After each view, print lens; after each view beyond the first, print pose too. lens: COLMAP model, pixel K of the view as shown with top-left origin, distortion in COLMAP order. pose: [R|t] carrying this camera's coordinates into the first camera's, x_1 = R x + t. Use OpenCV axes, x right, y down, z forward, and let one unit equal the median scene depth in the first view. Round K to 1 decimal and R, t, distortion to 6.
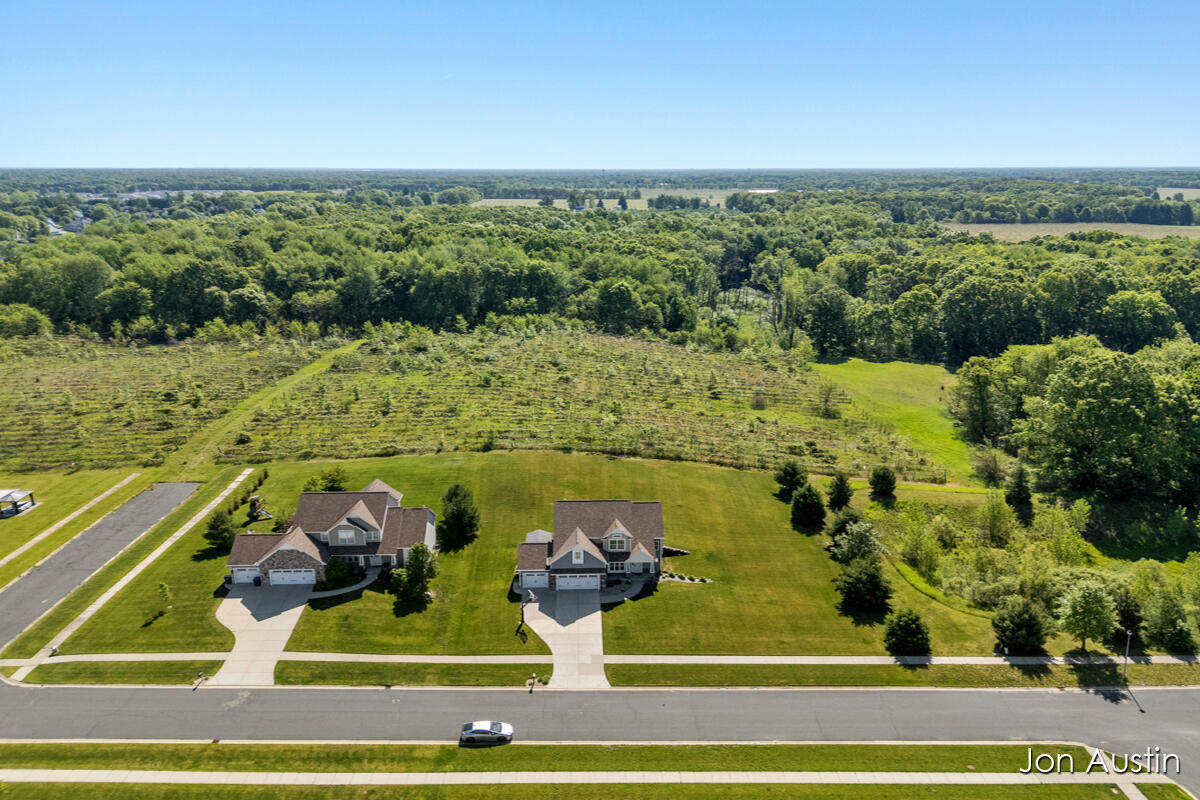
lens RADIAL K [[882.9, 0, 598.2], [0, 882.9, 434.5], [0, 0, 1]] dist [0.059298, -0.042789]
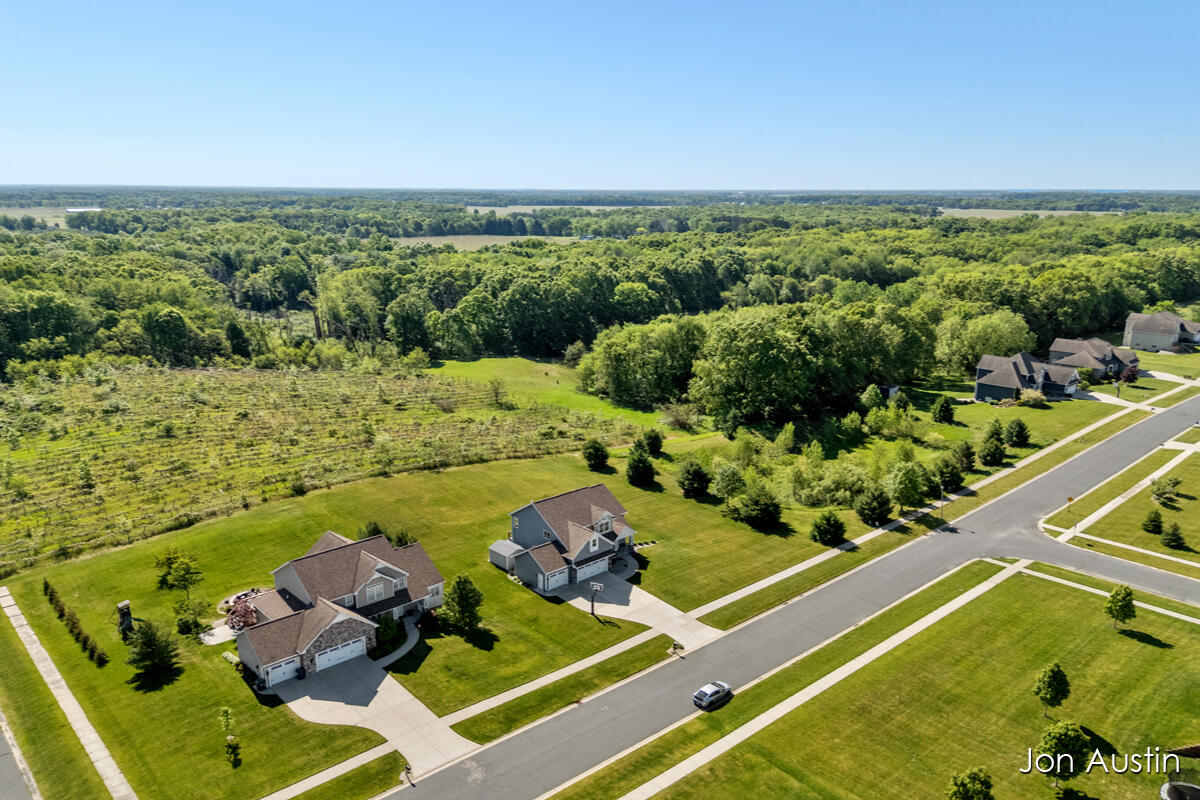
lens RADIAL K [[882.9, 0, 598.2], [0, 882.9, 434.5], [0, 0, 1]] dist [0.059298, -0.042789]
pose [[0.752754, -0.175097, 0.634588, -0.626060], [0.187284, 0.981105, 0.048550, -0.037577], [-0.631099, 0.082302, 0.771324, 0.167947]]
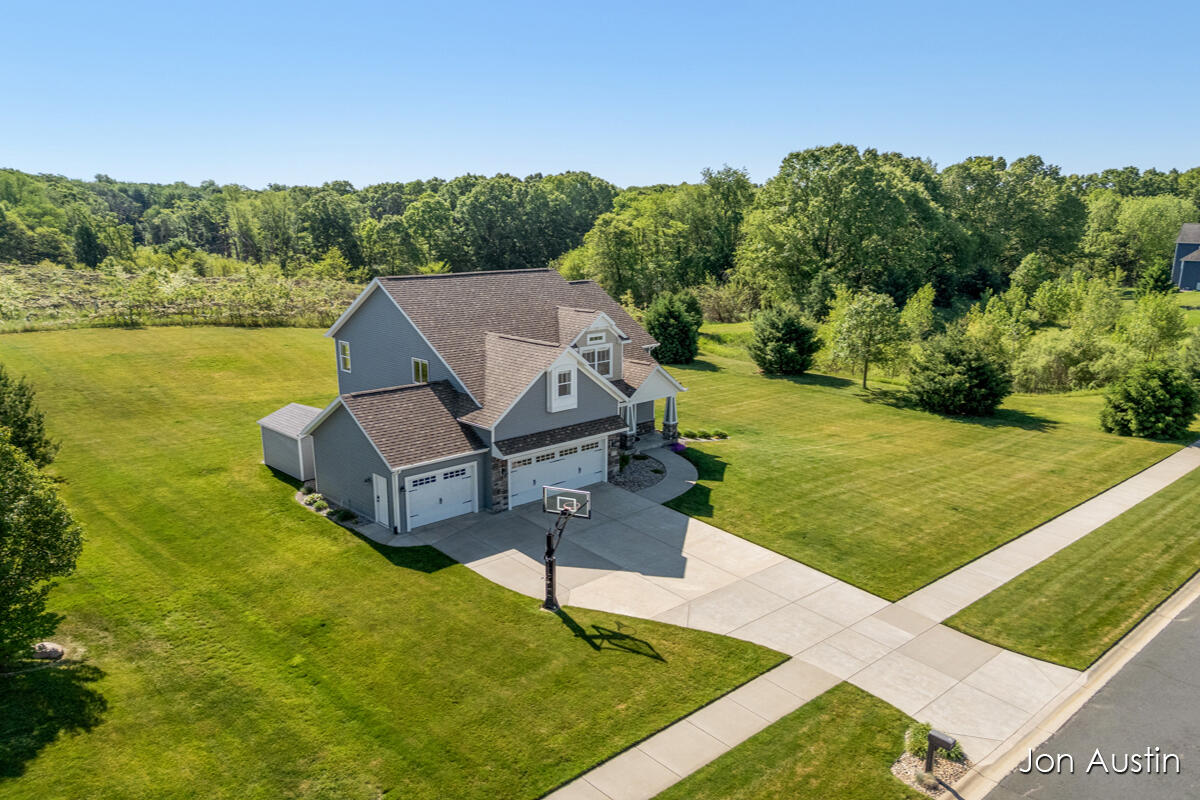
lens RADIAL K [[882.9, 0, 598.2], [0, 882.9, 434.5], [0, 0, 1]] dist [0.059298, -0.042789]
pose [[0.749355, -0.163783, 0.641593, -0.214535], [0.188107, 0.981663, 0.030893, 0.139314], [-0.634888, 0.097538, 0.766423, 0.701776]]
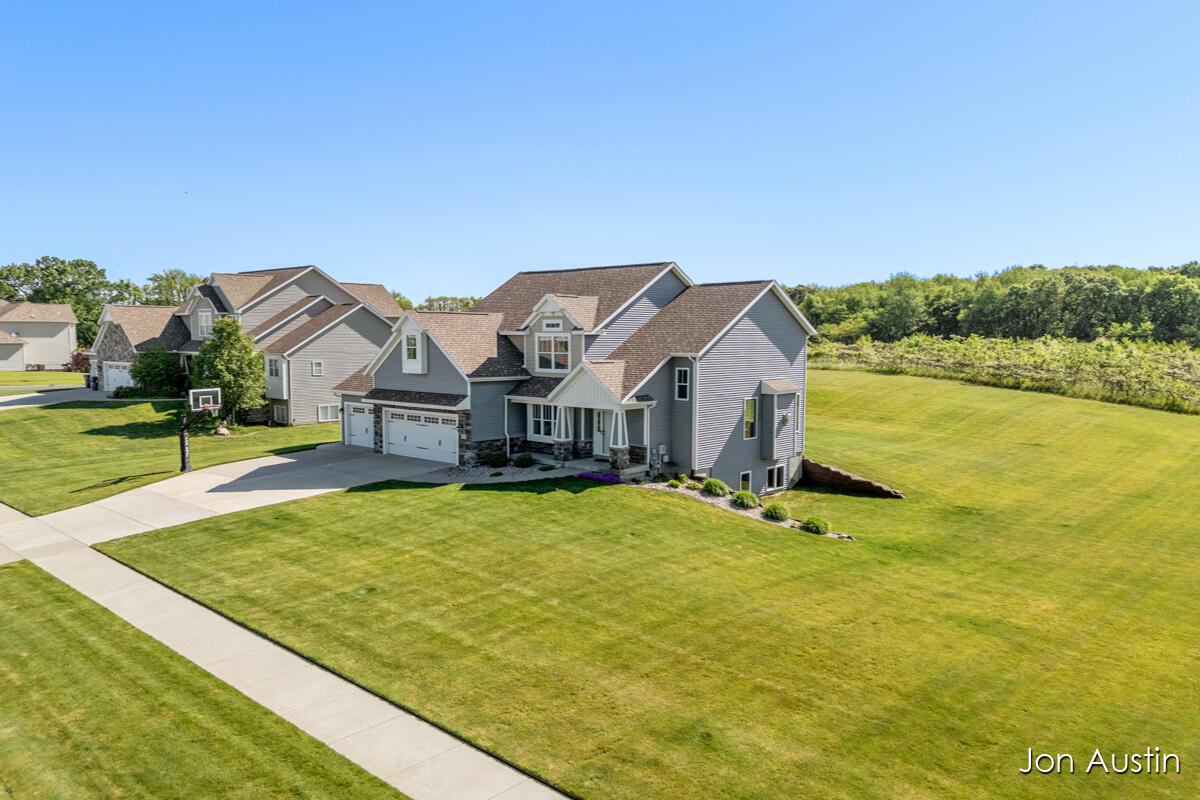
lens RADIAL K [[882.9, 0, 598.2], [0, 882.9, 434.5], [0, 0, 1]] dist [0.059298, -0.042789]
pose [[0.714824, 0.083796, -0.694266, 0.255857], [-0.207888, 0.973375, -0.096561, 0.177441], [0.667690, 0.213354, 0.713211, 0.765509]]
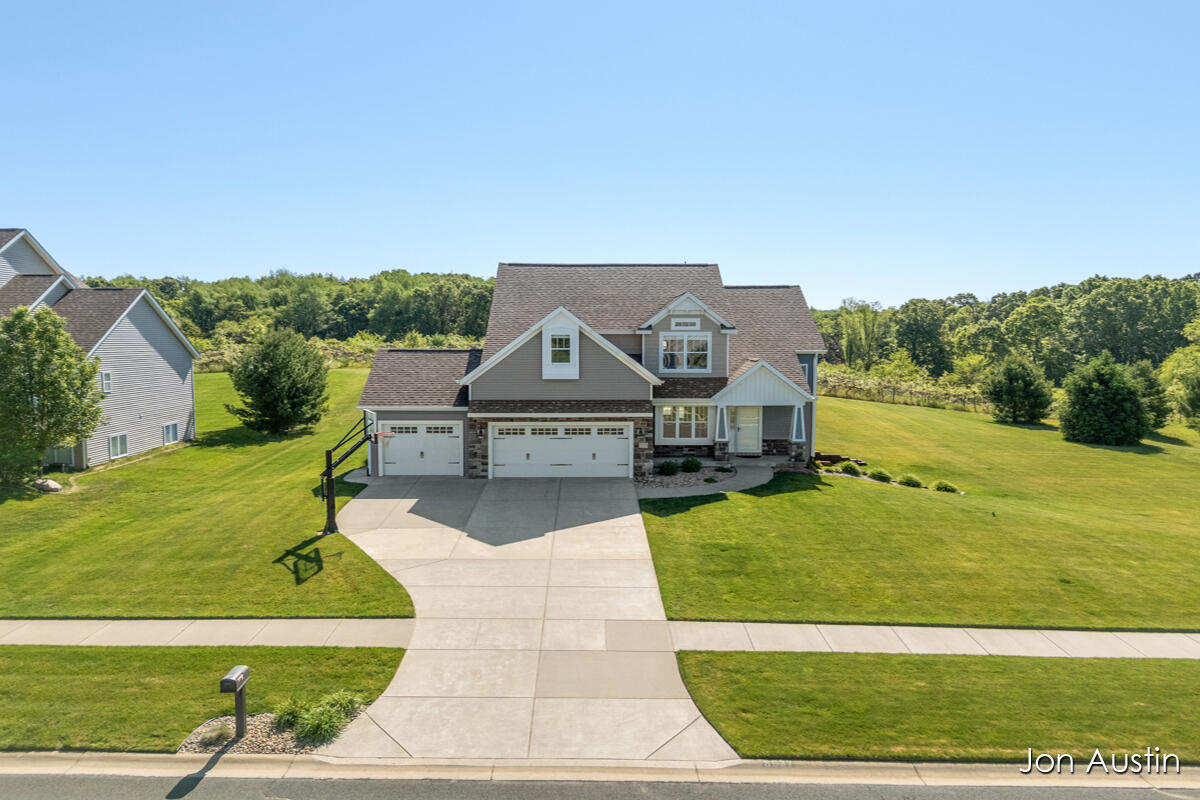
lens RADIAL K [[882.9, 0, 598.2], [0, 882.9, 434.5], [0, 0, 1]] dist [0.059298, -0.042789]
pose [[0.999944, 0.005664, -0.008980, -0.007190], [-0.007187, 0.983679, -0.179788, 0.206058], [0.007815, 0.179842, 0.983664, 0.674217]]
